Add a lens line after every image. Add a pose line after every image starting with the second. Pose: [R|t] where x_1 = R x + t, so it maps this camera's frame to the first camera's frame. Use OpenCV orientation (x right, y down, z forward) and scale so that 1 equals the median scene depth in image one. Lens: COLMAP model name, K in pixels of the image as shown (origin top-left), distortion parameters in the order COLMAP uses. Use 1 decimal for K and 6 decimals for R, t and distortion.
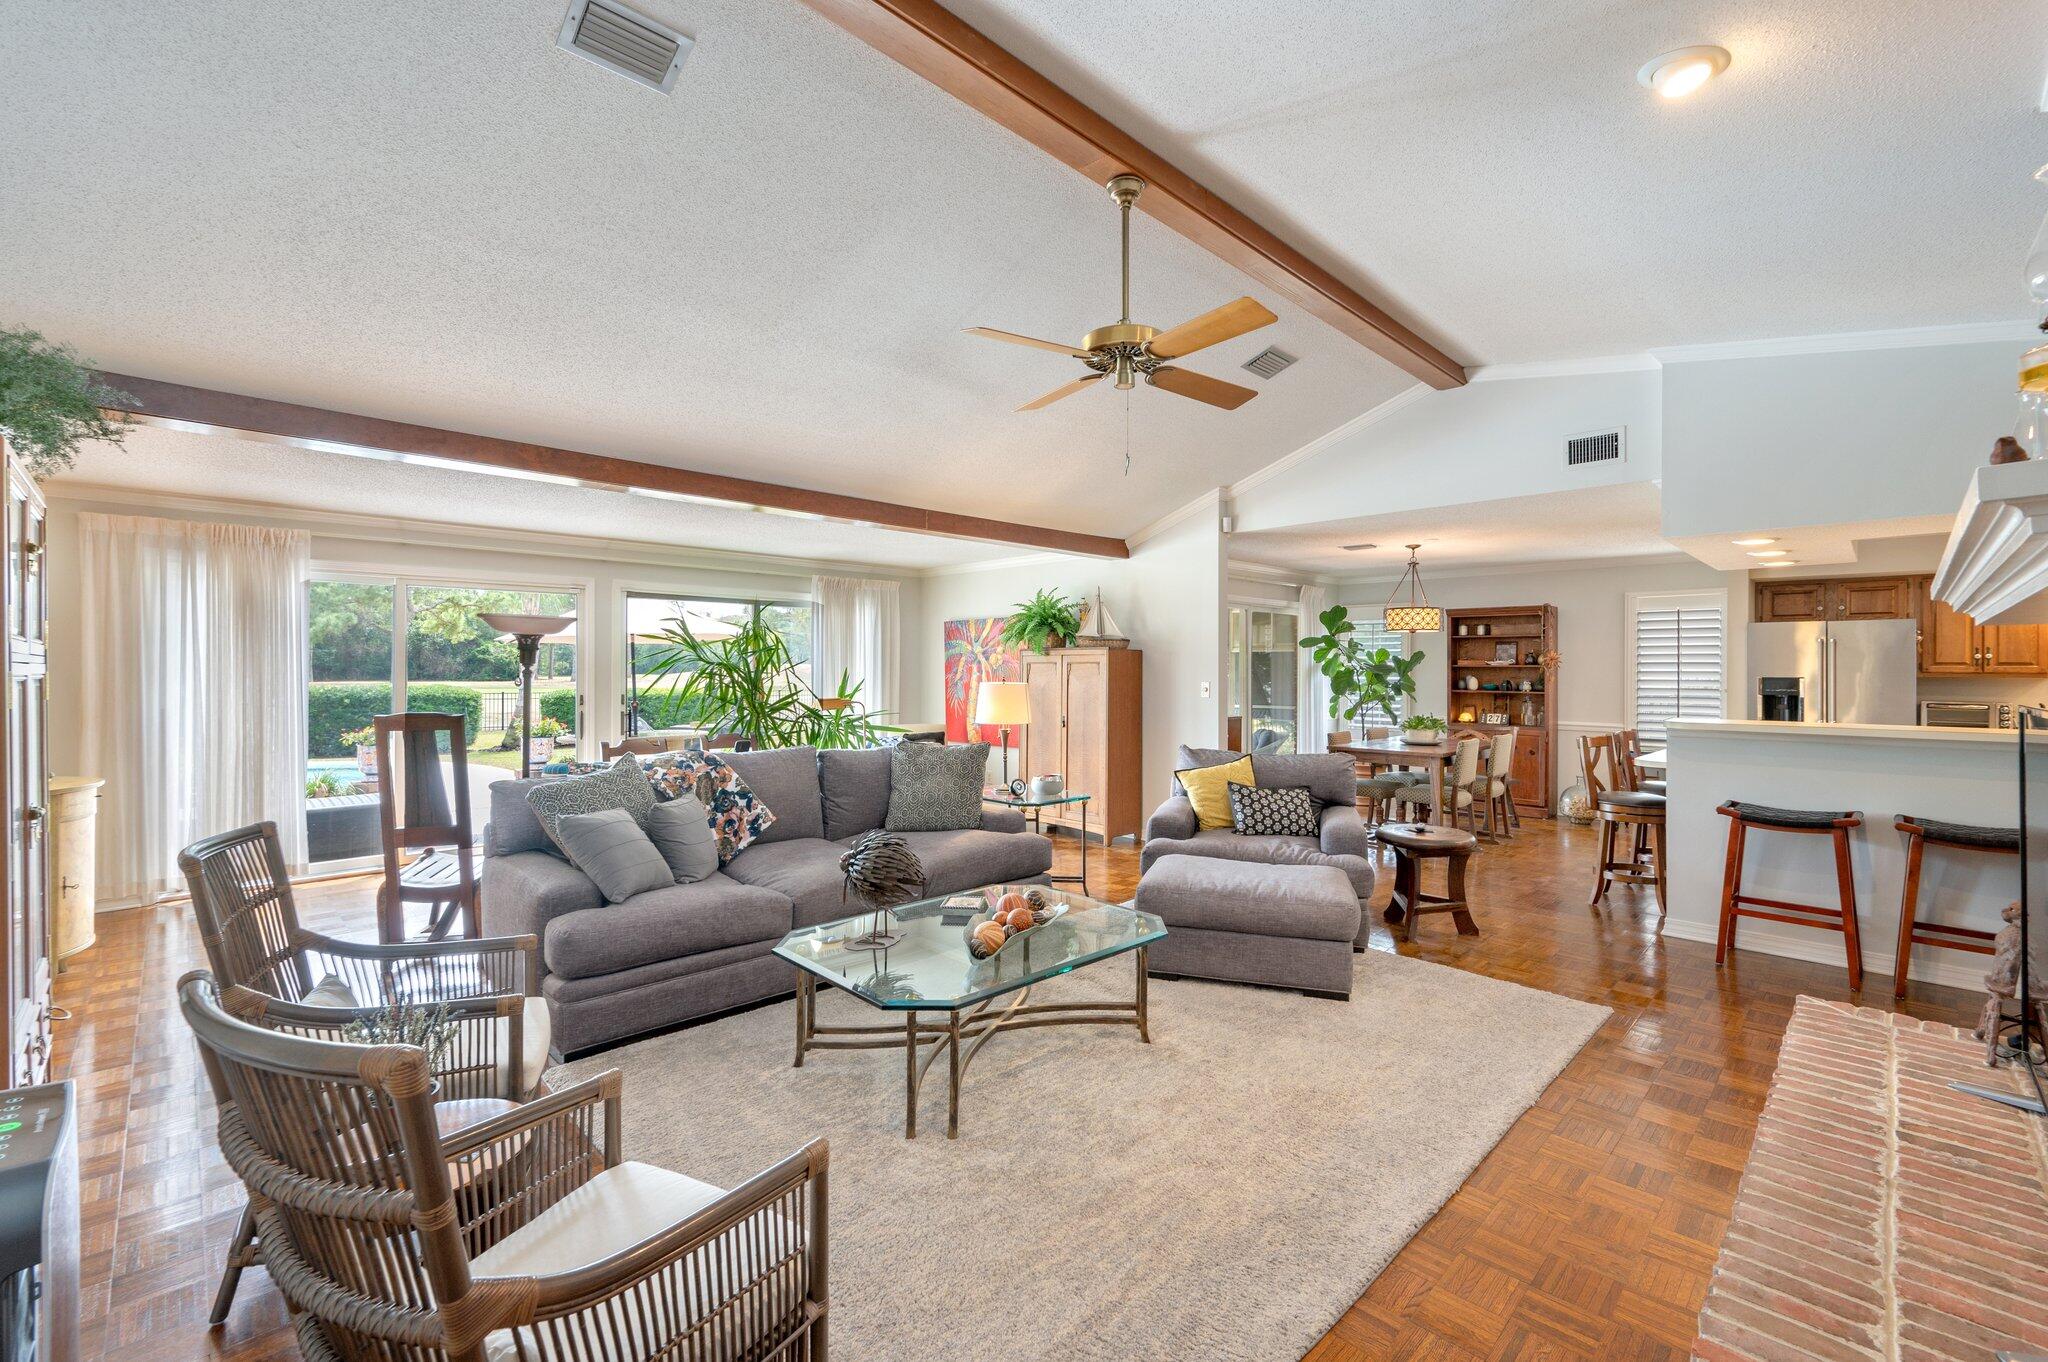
lens RADIAL K [[844.1, 0, 1019.9], [0, 844.1, 673.2], [0, 0, 1]] dist [0.002106, 0.000067]
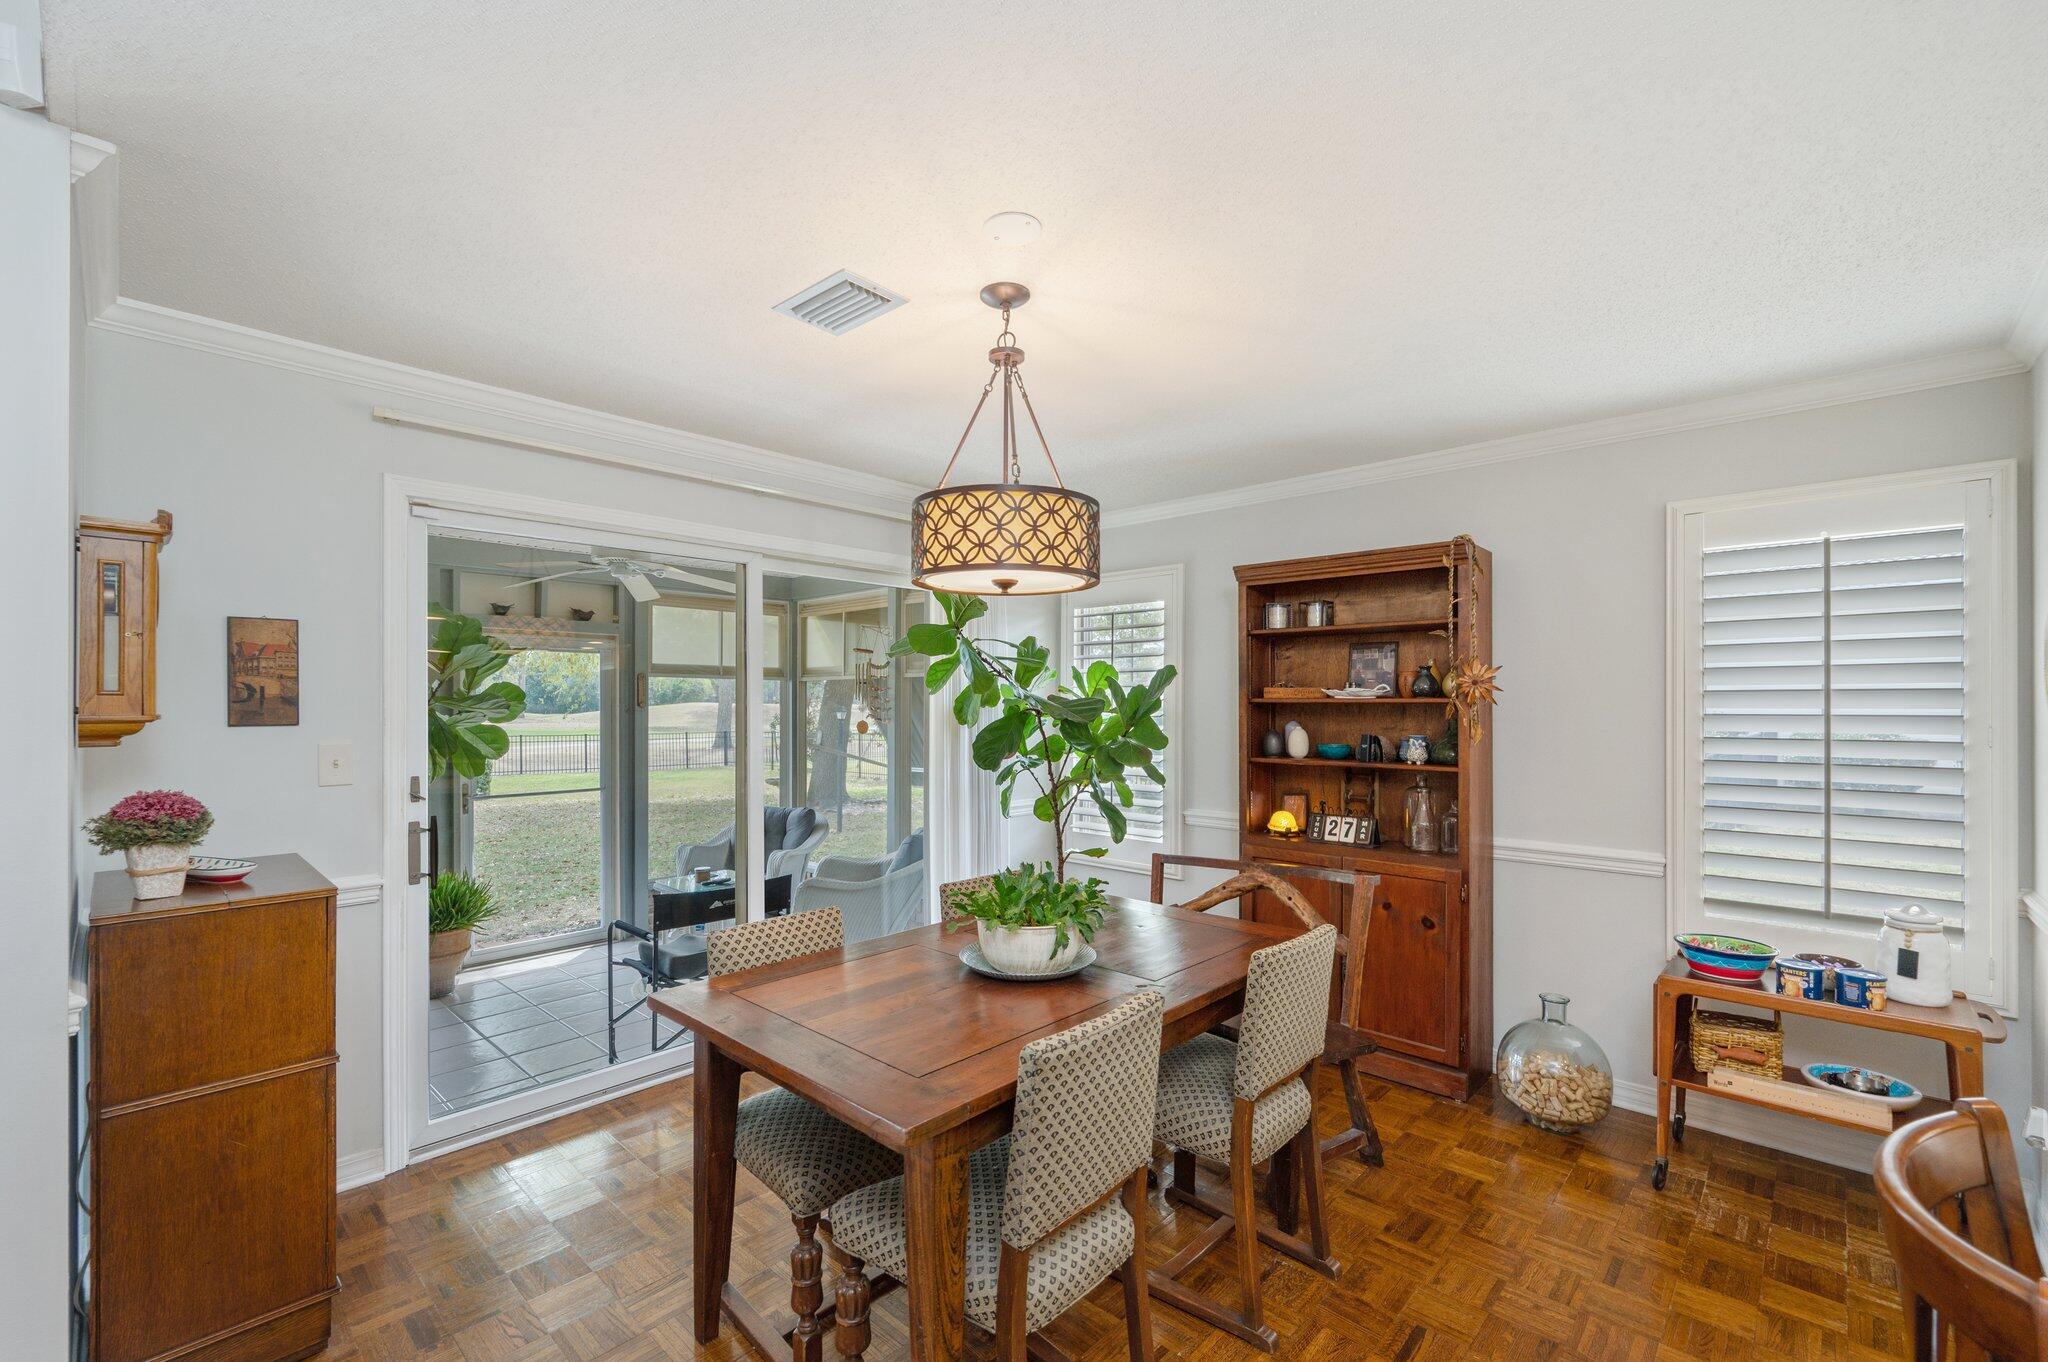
lens RADIAL K [[878.2, 0, 1027.8], [0, 878.2, 694.4], [0, 0, 1]] dist [0.011901, 0.000039]
pose [[0.997664, 0.001001, 0.068310, 0.380444], [-0.000380, 0.999958, -0.009103, -0.007603], [-0.068316, 0.009056, 0.997623, 0.585240]]
